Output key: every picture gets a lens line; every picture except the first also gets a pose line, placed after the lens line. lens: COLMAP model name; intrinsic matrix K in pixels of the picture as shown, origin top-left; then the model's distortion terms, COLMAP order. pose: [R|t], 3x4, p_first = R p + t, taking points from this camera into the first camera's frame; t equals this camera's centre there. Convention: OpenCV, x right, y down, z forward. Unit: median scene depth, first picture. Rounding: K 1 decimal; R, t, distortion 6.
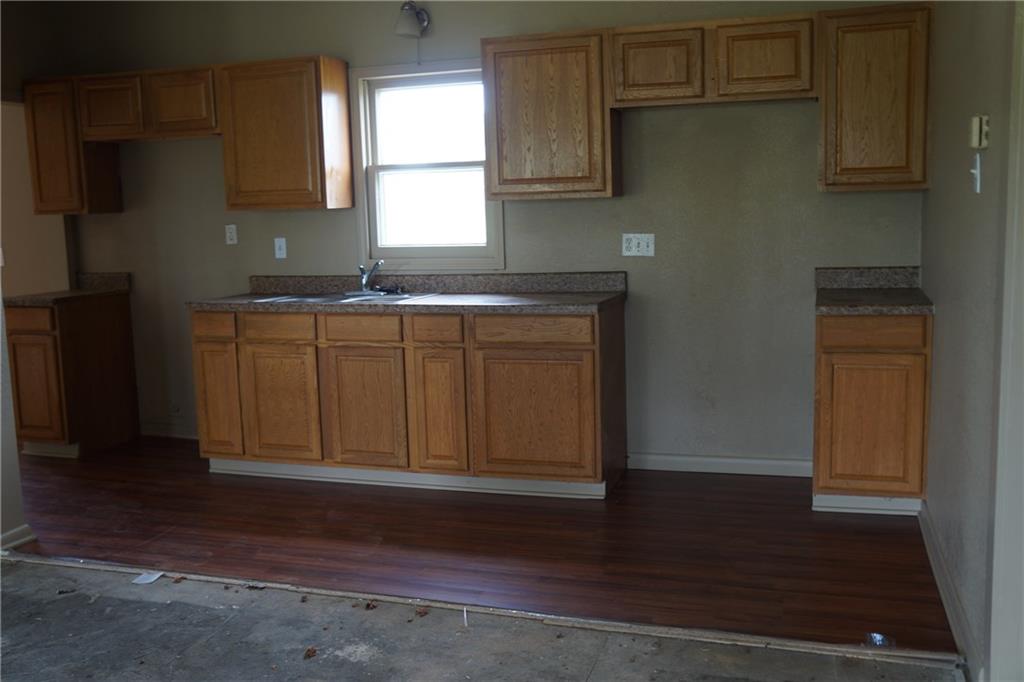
lens RADIAL K [[943.5, 0, 512.0], [0, 943.5, 341.0], [0, 0, 1]] dist [-0.009607, -0.008197]
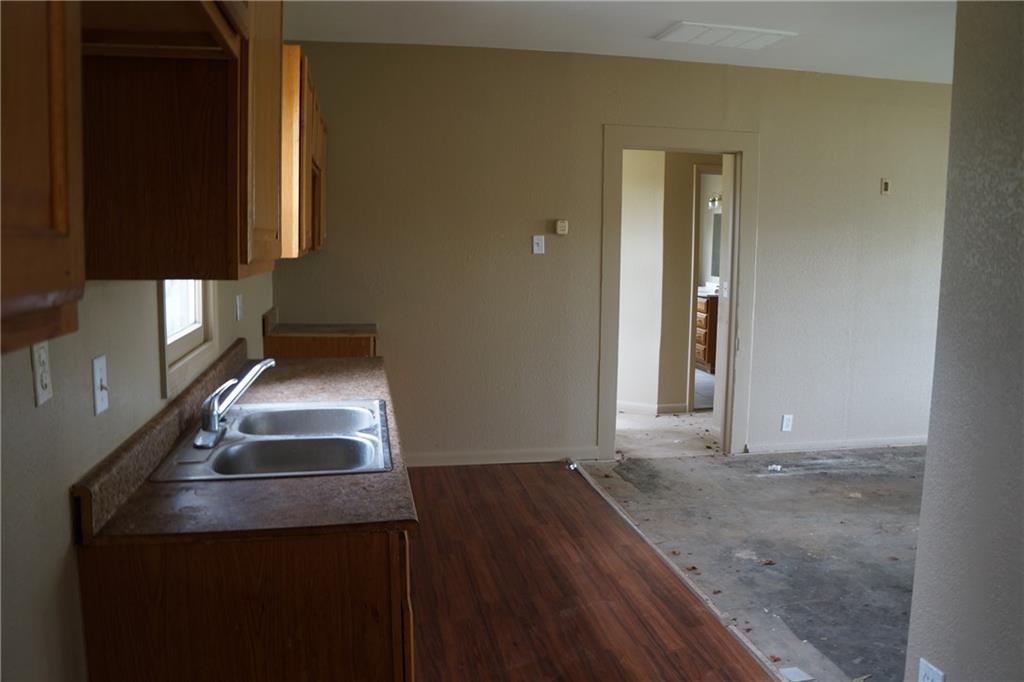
lens RADIAL K [[818.3, 0, 512.0], [0, 818.3, 341.0], [0, 0, 1]] dist [-0.185004, 0.148614]
pose [[-0.476292, -0.081458, 0.875506, -0.988279], [0.130765, 0.978065, 0.162139, -0.236650], [-0.869509, 0.191712, -0.455192, 1.694130]]
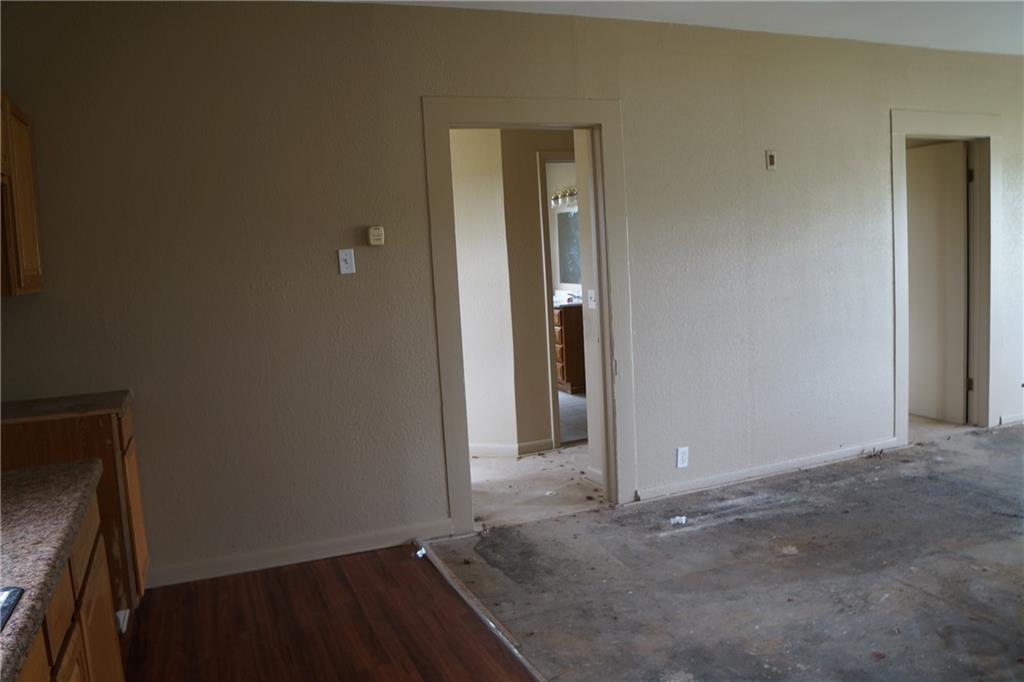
lens RADIAL K [[818.3, 0, 512.0], [0, 818.3, 341.0], [0, 0, 1]] dist [-0.185004, 0.148614]
pose [[-0.639011, -0.015035, 0.769050, -0.656412], [0.187569, 0.966582, 0.174749, -0.204012], [-0.745977, 0.255917, -0.614837, 1.456958]]
